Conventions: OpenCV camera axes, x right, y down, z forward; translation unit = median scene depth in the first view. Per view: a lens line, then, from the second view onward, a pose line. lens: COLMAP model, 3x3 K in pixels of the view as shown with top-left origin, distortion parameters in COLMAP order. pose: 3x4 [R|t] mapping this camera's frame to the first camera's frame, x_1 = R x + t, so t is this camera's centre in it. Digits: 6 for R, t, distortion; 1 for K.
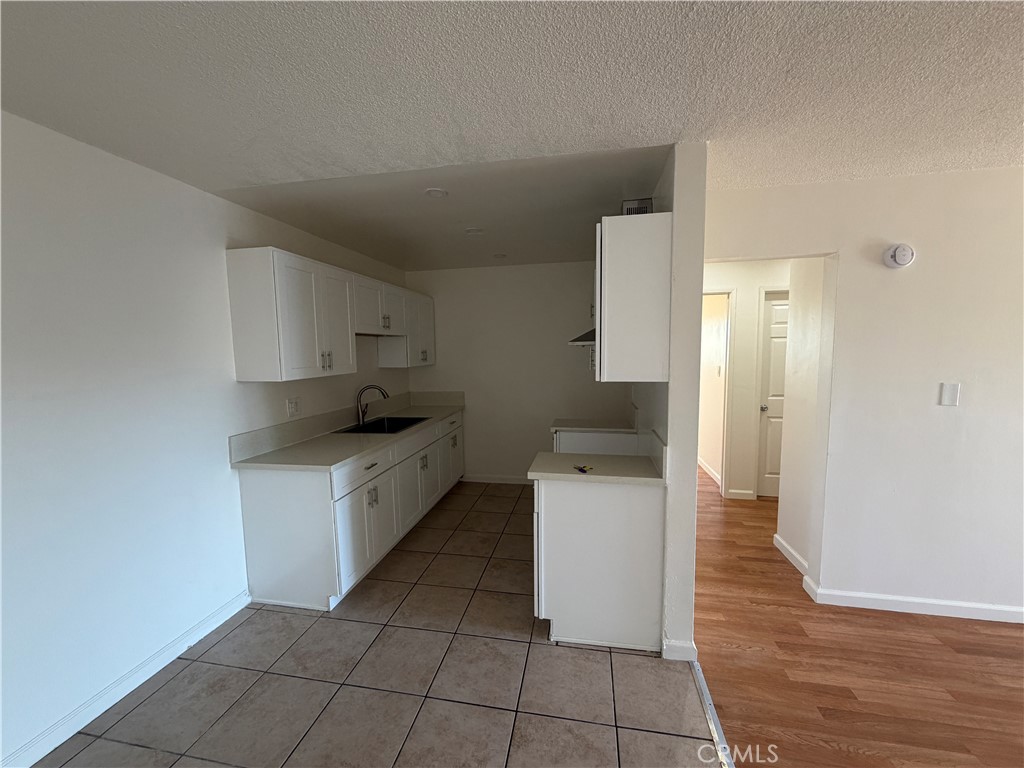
lens RADIAL K [[407.3, 0, 509.7], [0, 407.3, 385.3], [0, 0, 1]] dist [-0.000410, -0.000240]
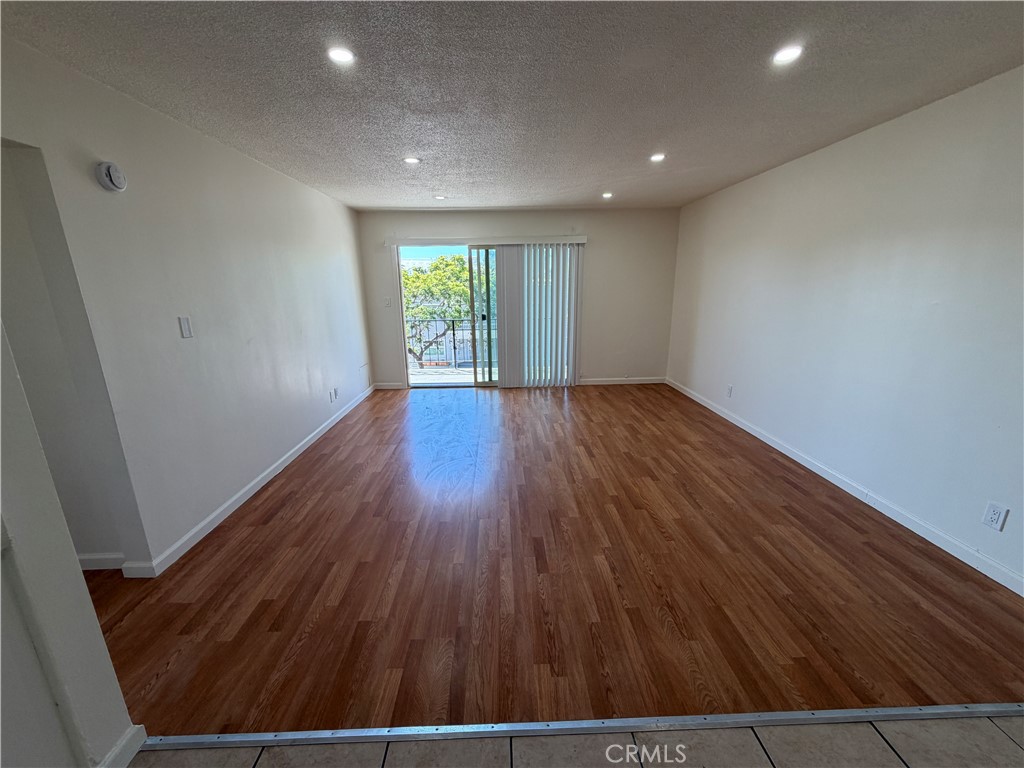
lens RADIAL K [[407.3, 0, 510.0], [0, 407.3, 385.6], [0, 0, 1]] dist [-0.000410, -0.000240]
pose [[-0.218336, -0.226352, 0.949260, -0.183508], [0.104970, 0.961637, 0.253447, -0.012906], [-0.970212, 0.154980, -0.186200, 0.396011]]
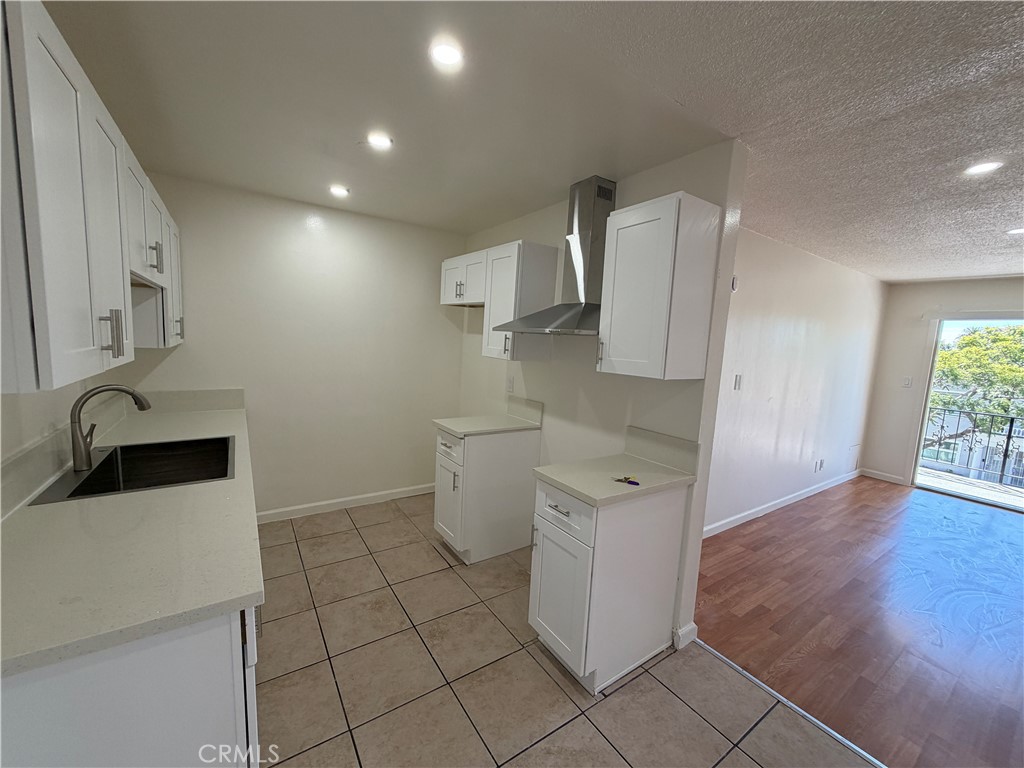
lens RADIAL K [[407.3, 0, 507.7], [0, 407.3, 384.7], [0, 0, 1]] dist [-0.000410, -0.000240]
pose [[0.707289, -0.030682, 0.706259, -0.580317], [0.003050, 0.999181, 0.040353, -0.032092], [-0.706918, -0.026387, 0.706803, 0.556503]]
